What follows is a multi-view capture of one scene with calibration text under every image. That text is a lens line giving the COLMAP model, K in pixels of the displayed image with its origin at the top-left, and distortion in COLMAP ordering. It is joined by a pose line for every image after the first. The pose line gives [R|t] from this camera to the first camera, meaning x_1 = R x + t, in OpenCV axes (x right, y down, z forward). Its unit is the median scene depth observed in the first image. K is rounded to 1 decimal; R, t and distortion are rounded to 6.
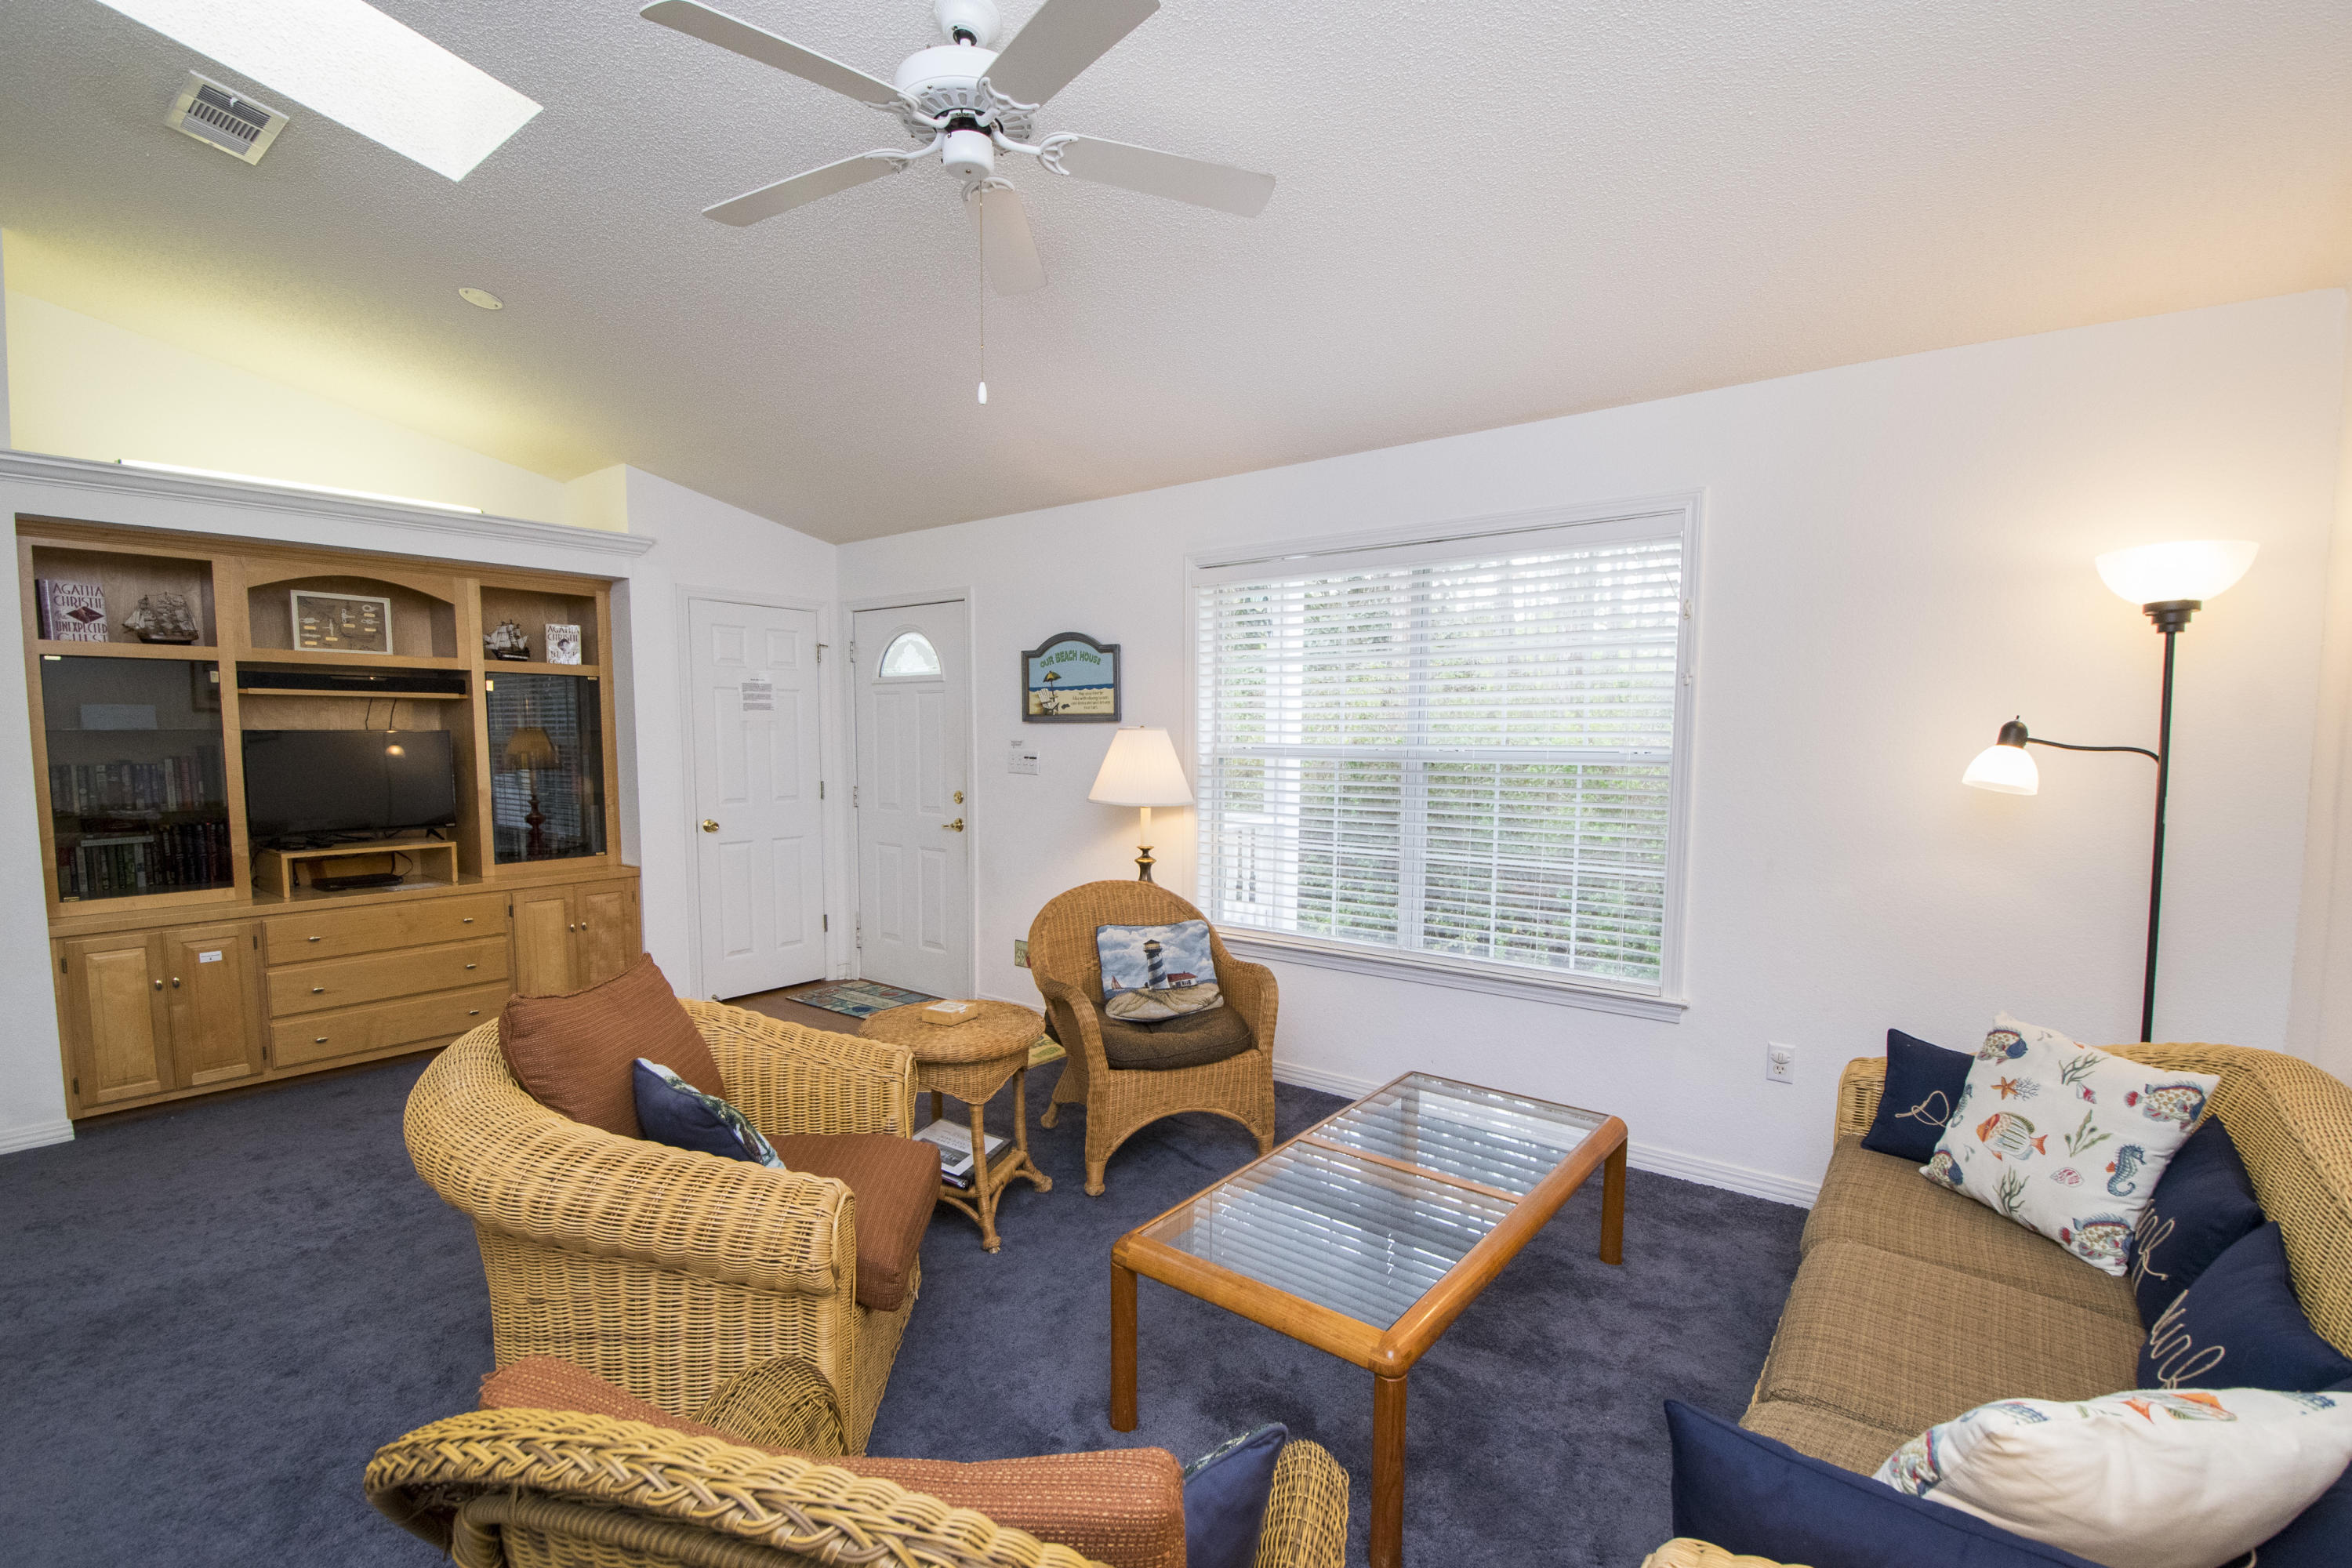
lens RADIAL K [[1062.0, 0, 1194.0], [0, 1062.0, 818.2], [0, 0, 1]] dist [-0.019171, -0.000847]
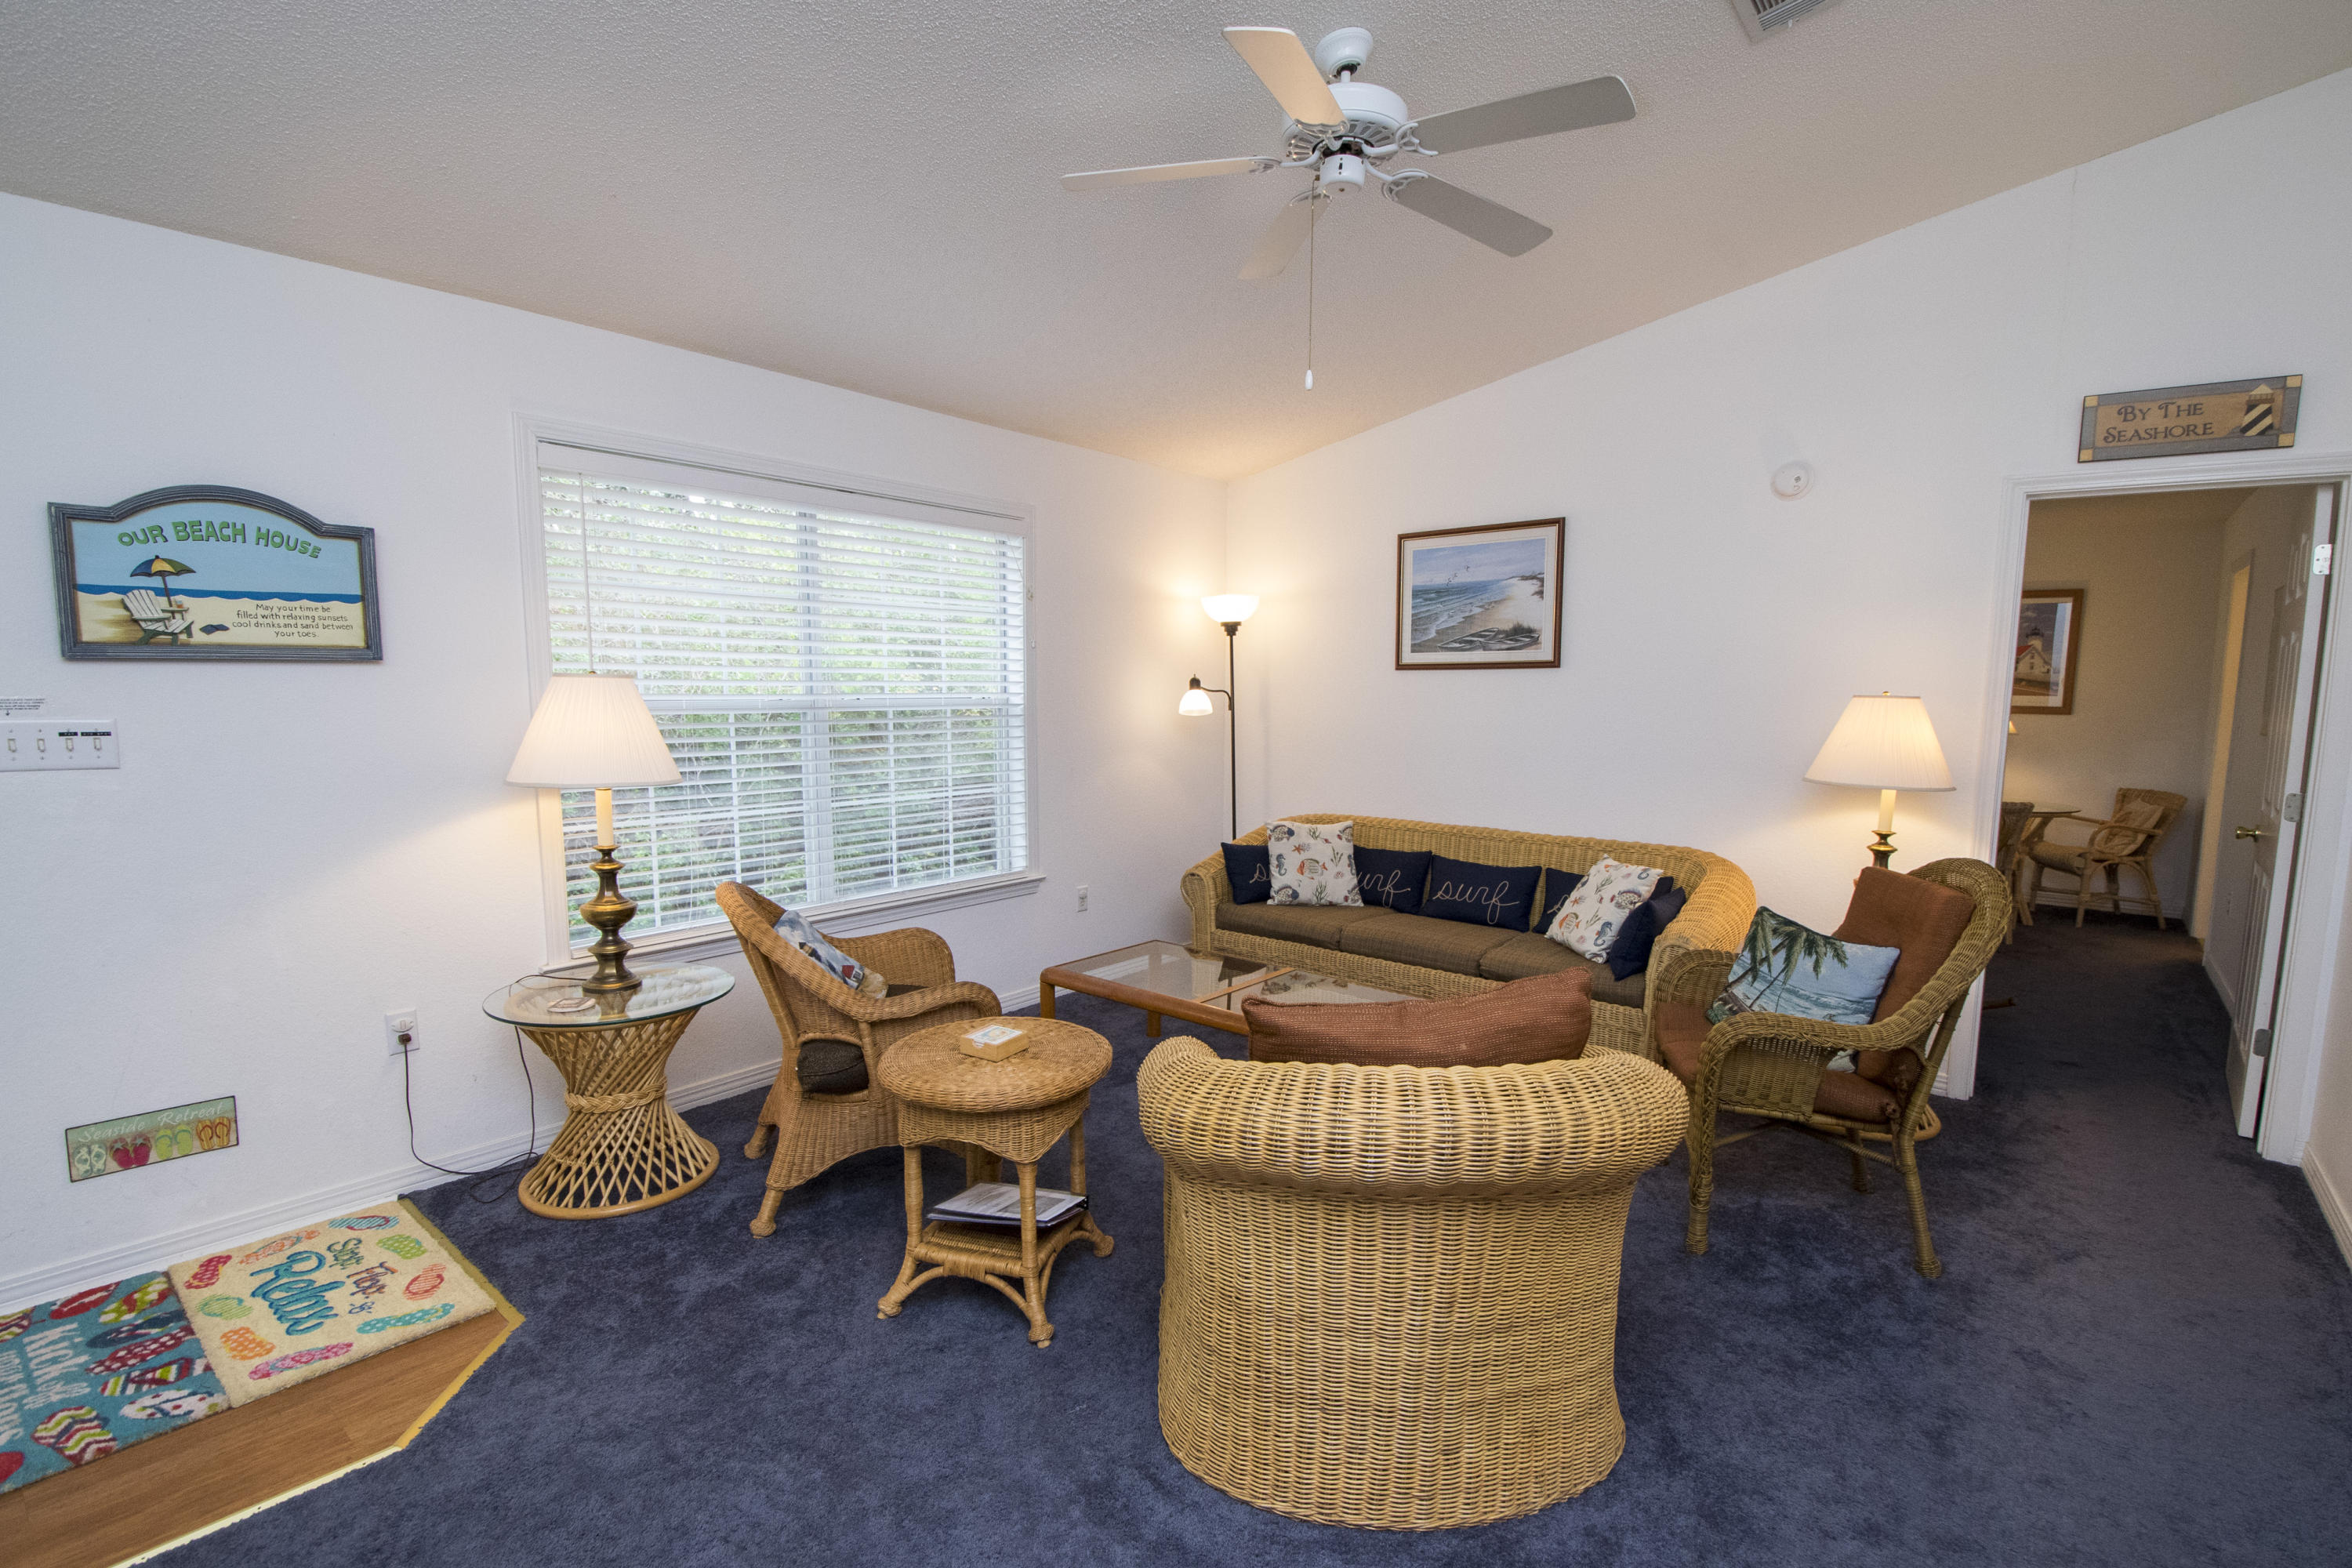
lens RADIAL K [[1062.0, 0, 1194.0], [0, 1062.0, 818.2], [0, 0, 1]] dist [-0.019171, -0.000847]
pose [[0.017503, -0.127719, 0.991656, -0.650475], [0.073192, 0.989310, 0.126126, -0.045520], [-0.997164, 0.070374, 0.026664, 0.540215]]
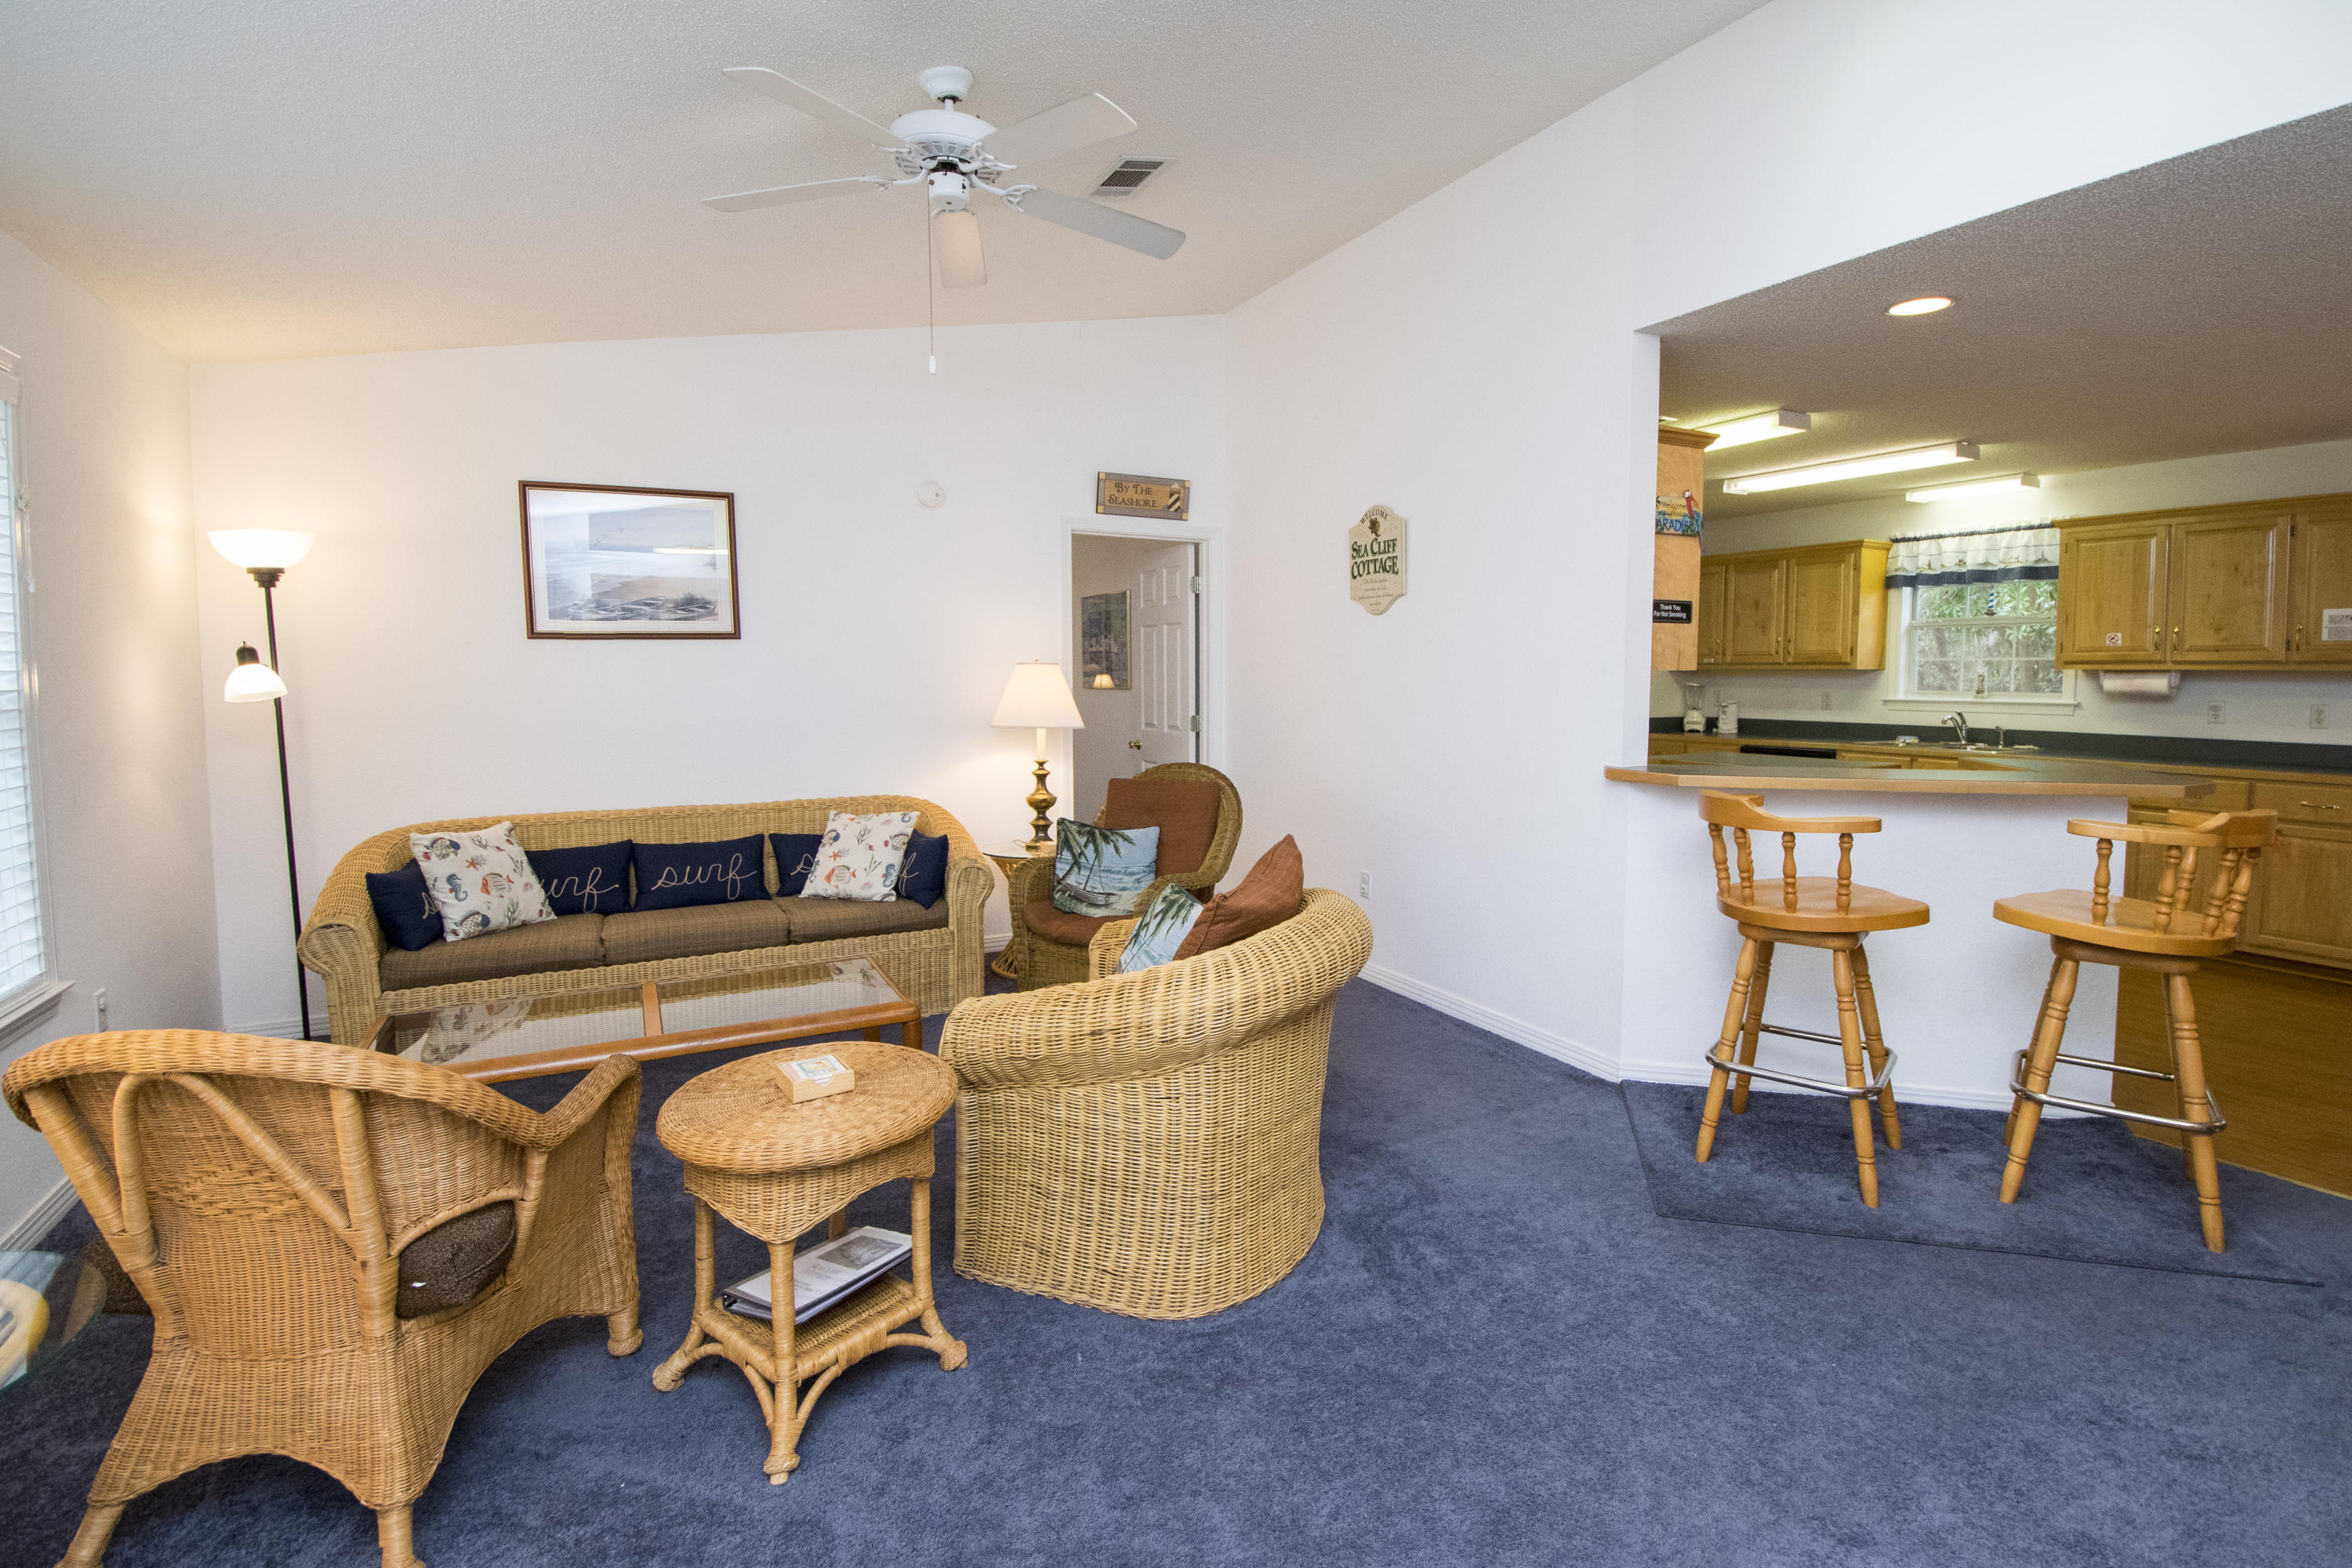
lens RADIAL K [[1069.2, 0, 1200.7], [0, 1069.2, 745.6], [0, 0, 1]] dist [0.019902, 0.000076]
pose [[-0.912515, -0.030861, 0.407878, -0.468442], [0.031407, 0.988920, 0.145087, -0.069029], [-0.407837, 0.145204, -0.901435, 0.967355]]
